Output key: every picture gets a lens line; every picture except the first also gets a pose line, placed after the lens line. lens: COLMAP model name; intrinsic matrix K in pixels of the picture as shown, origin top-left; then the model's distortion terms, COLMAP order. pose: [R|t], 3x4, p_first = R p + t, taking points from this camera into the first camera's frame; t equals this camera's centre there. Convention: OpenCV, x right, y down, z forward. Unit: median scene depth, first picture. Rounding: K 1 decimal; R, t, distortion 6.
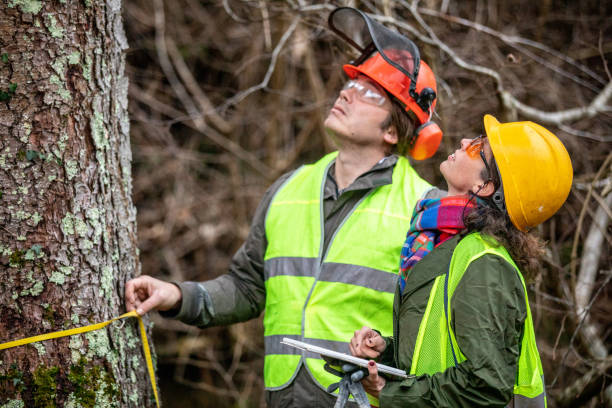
lens RADIAL K [[2256.2, 0, 306.0], [0, 2256.2, 204.0], [0, 0, 1]] dist [0.222570, 2.007559]
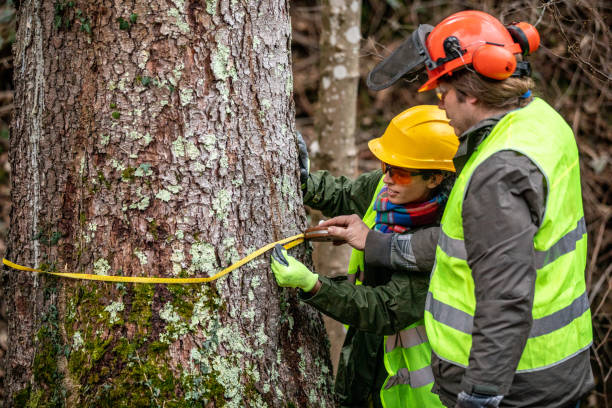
lens RADIAL K [[2256.2, 0, 306.0], [0, 2256.2, 204.0], [0, 0, 1]] dist [0.222570, 2.007559]
pose [[0.914627, 0.080994, -0.396104, 0.380519], [-0.073162, 0.996710, 0.034870, -0.005924], [0.397625, -0.002914, 0.917543, 0.033370]]
